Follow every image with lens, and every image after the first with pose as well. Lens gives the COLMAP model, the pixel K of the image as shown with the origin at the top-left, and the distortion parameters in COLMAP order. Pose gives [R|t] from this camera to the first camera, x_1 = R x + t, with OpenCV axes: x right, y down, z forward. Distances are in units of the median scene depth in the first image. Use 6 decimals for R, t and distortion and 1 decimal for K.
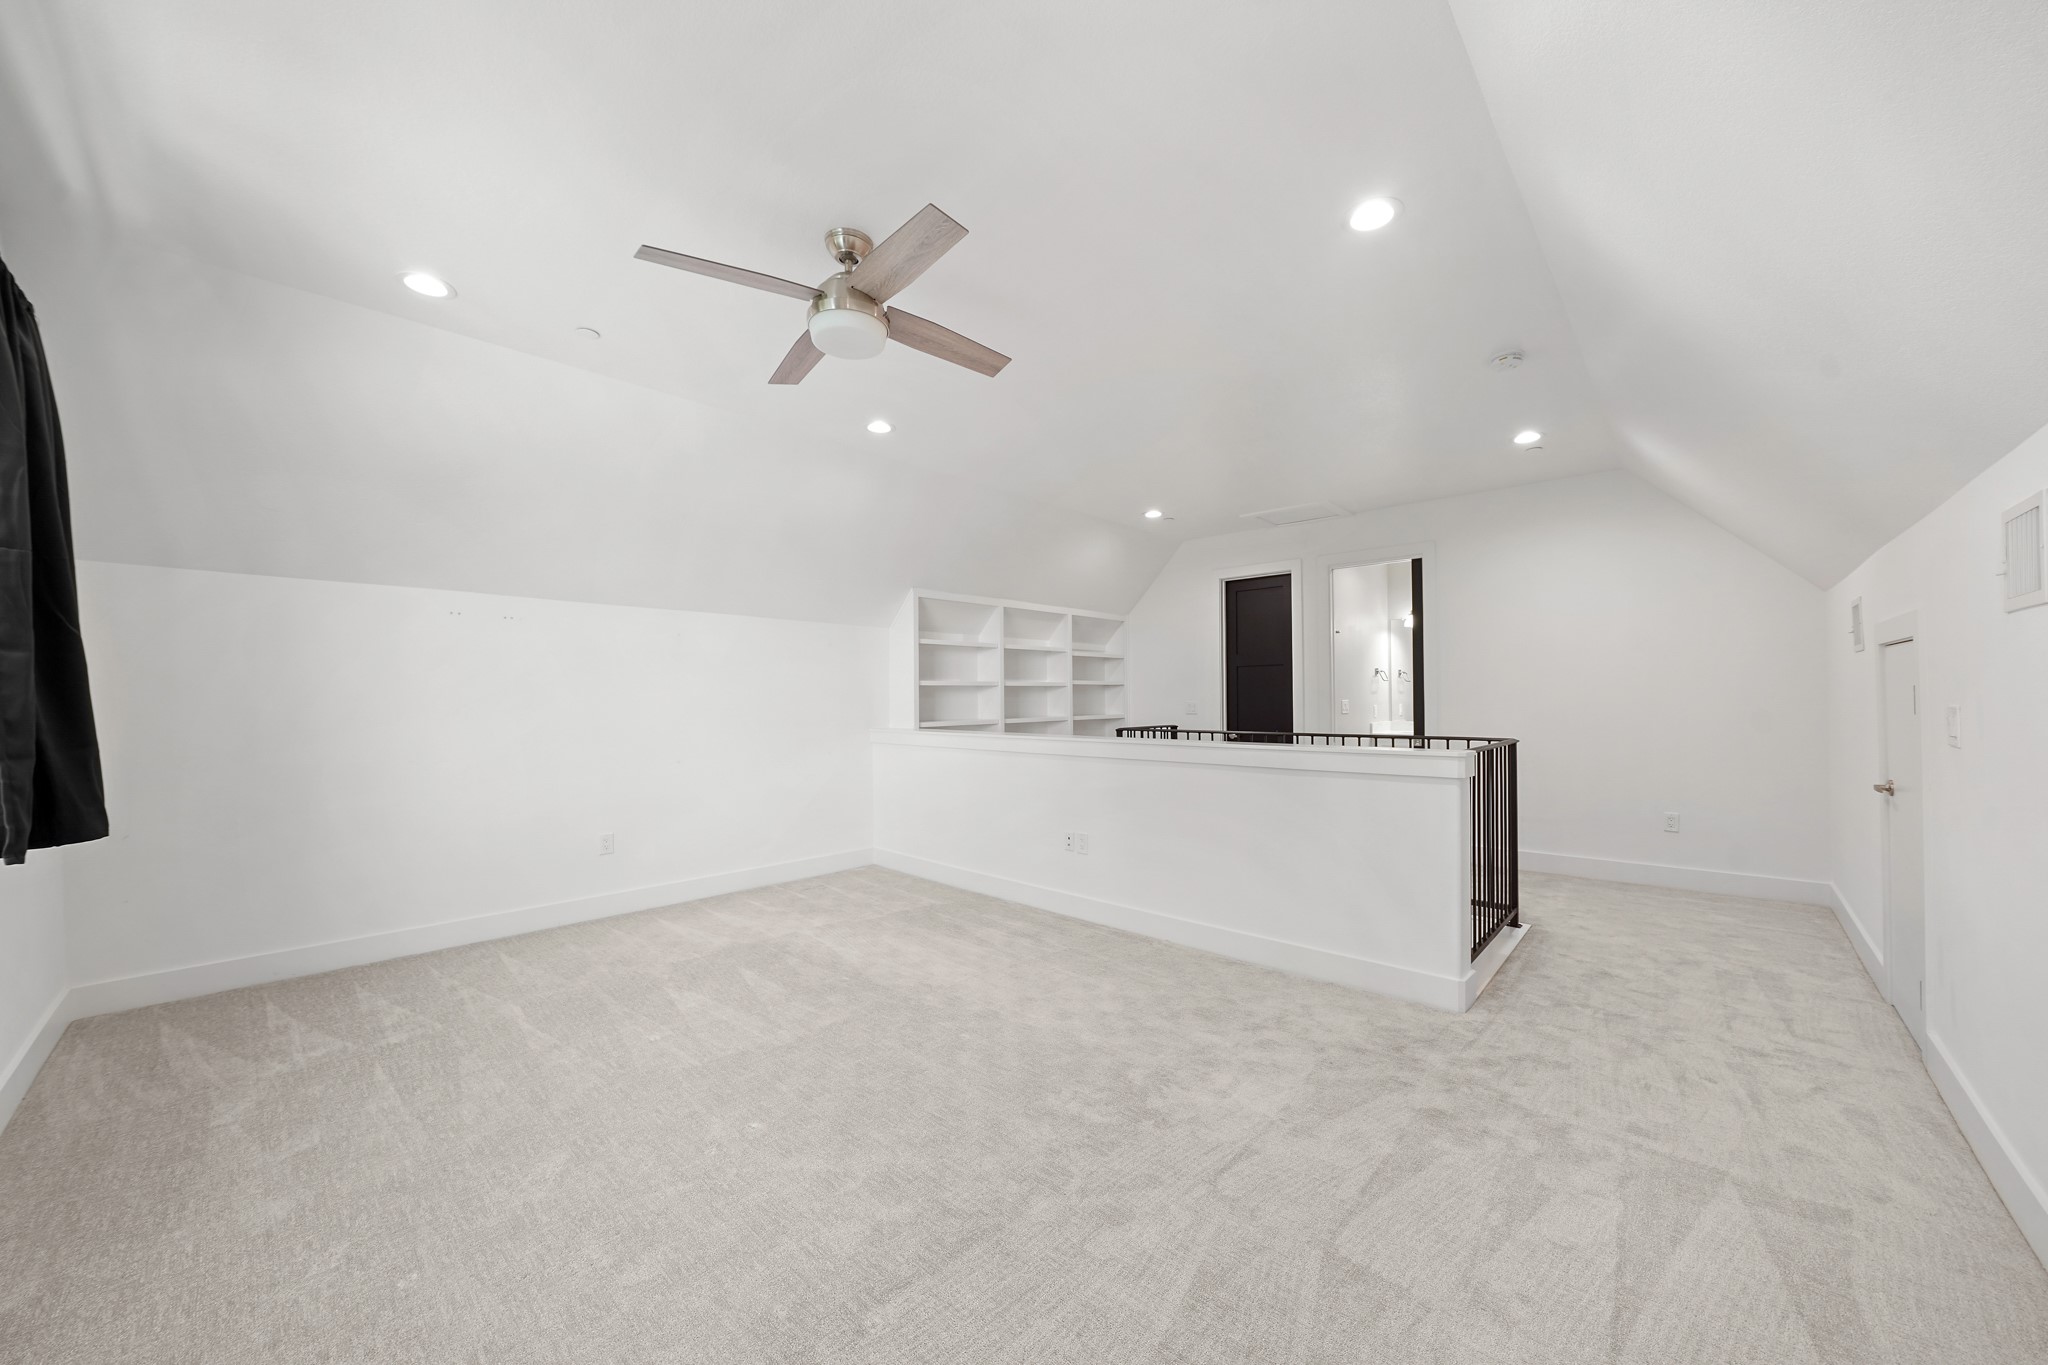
lens RADIAL K [[707.7, 0, 1044.3], [0, 707.7, 691.2], [0, 0, 1]] dist [-0.024412, 0.000834]
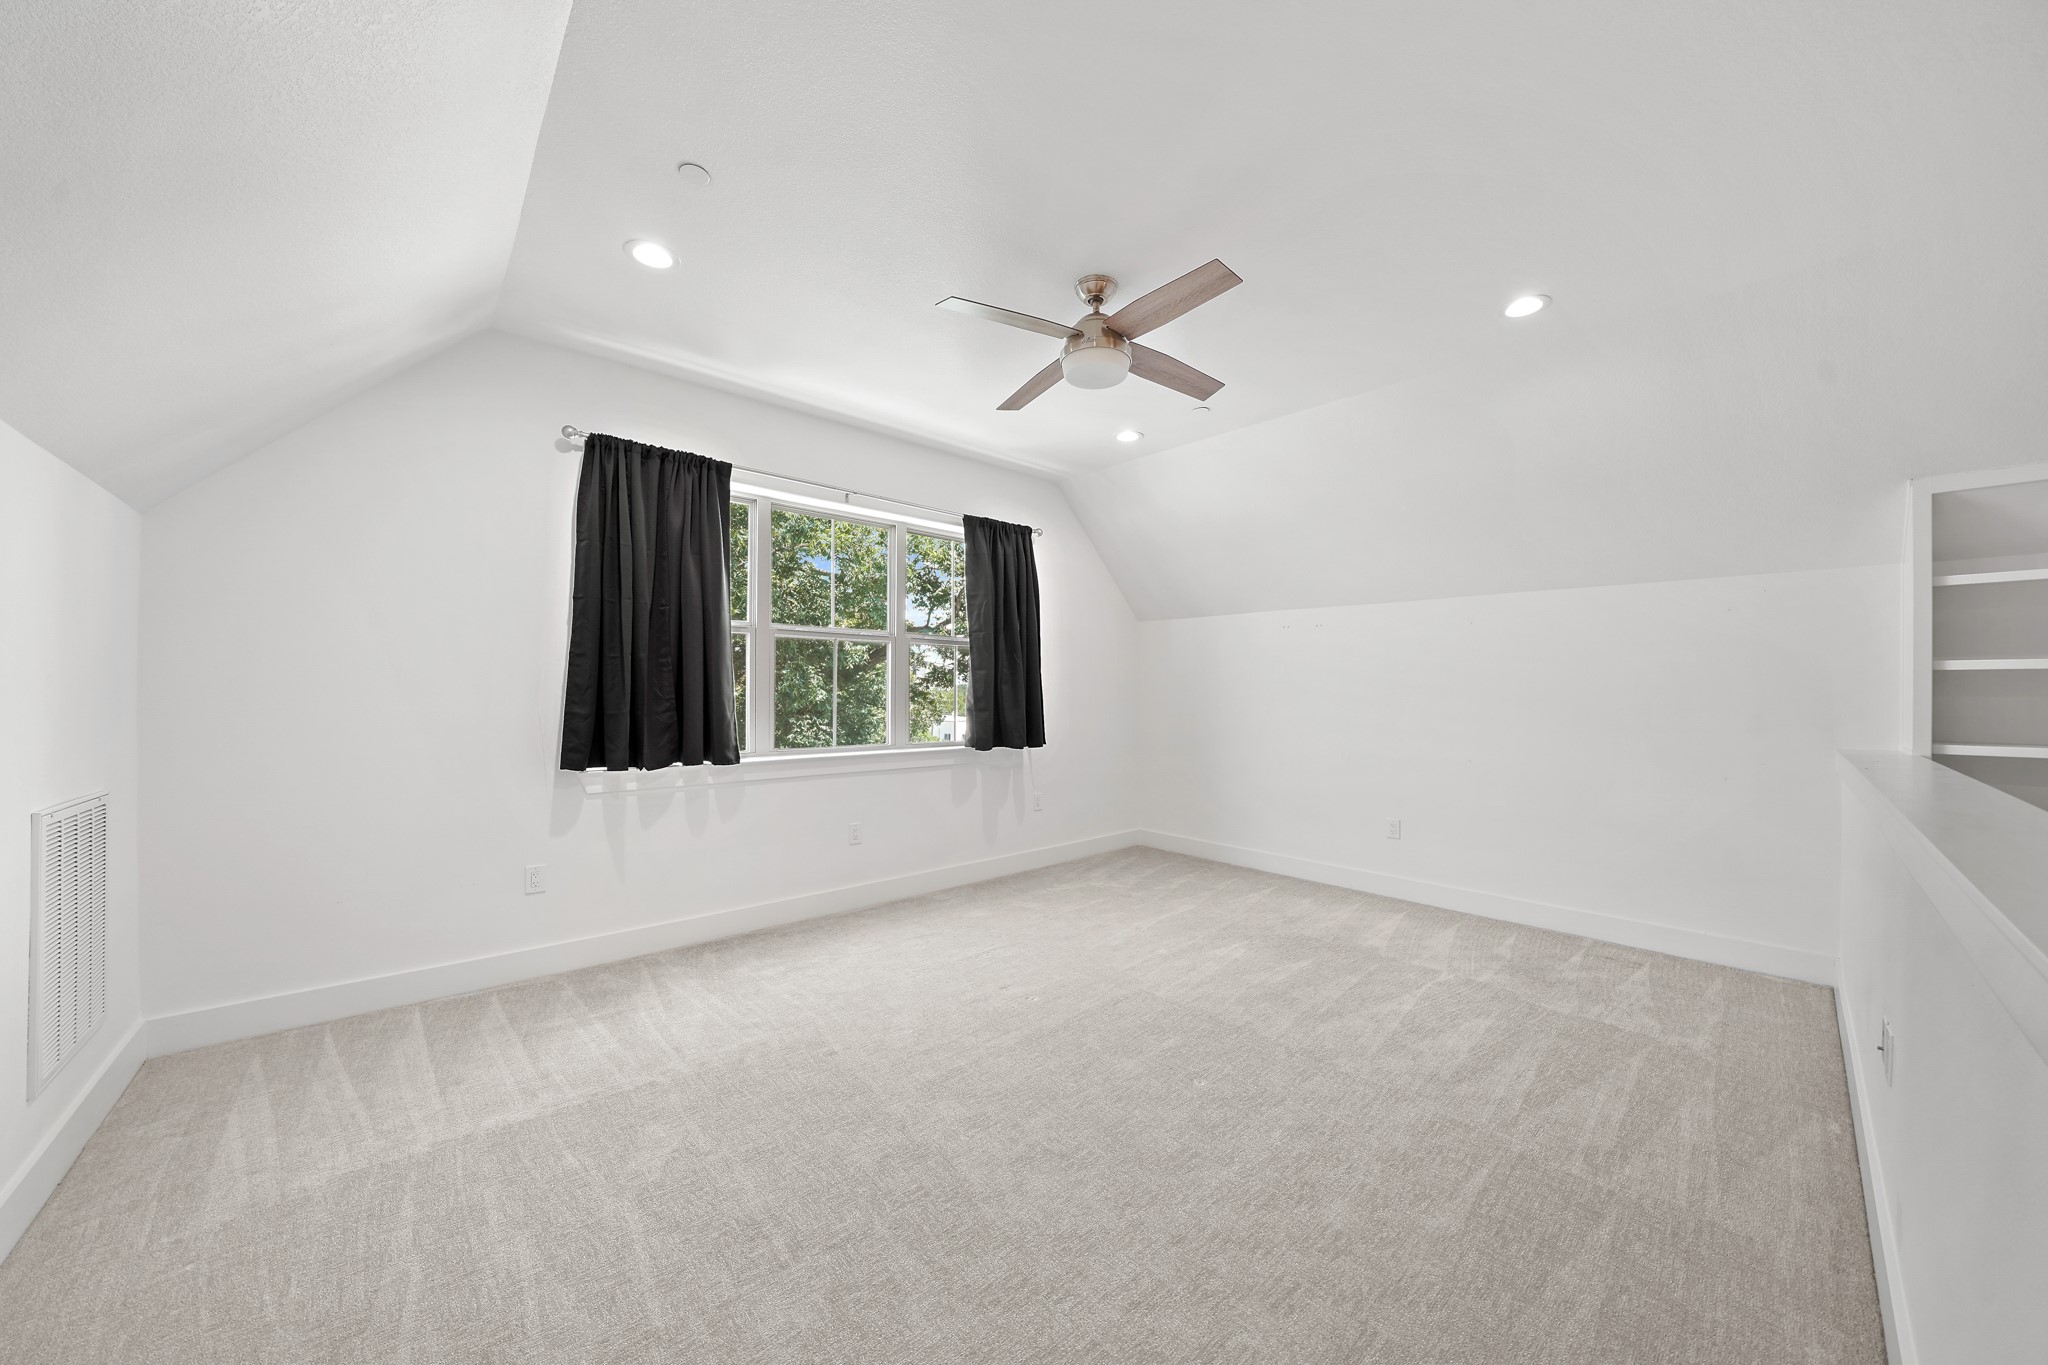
lens RADIAL K [[707.7, 0, 1043.9], [0, 707.7, 685.5], [0, 0, 1]] dist [-0.024412, 0.000834]
pose [[-0.075037, -0.009065, -0.997140, 0.494943], [0.000663, 0.999958, -0.009141, 0.010230], [0.997181, -0.001347, -0.075028, 0.572246]]
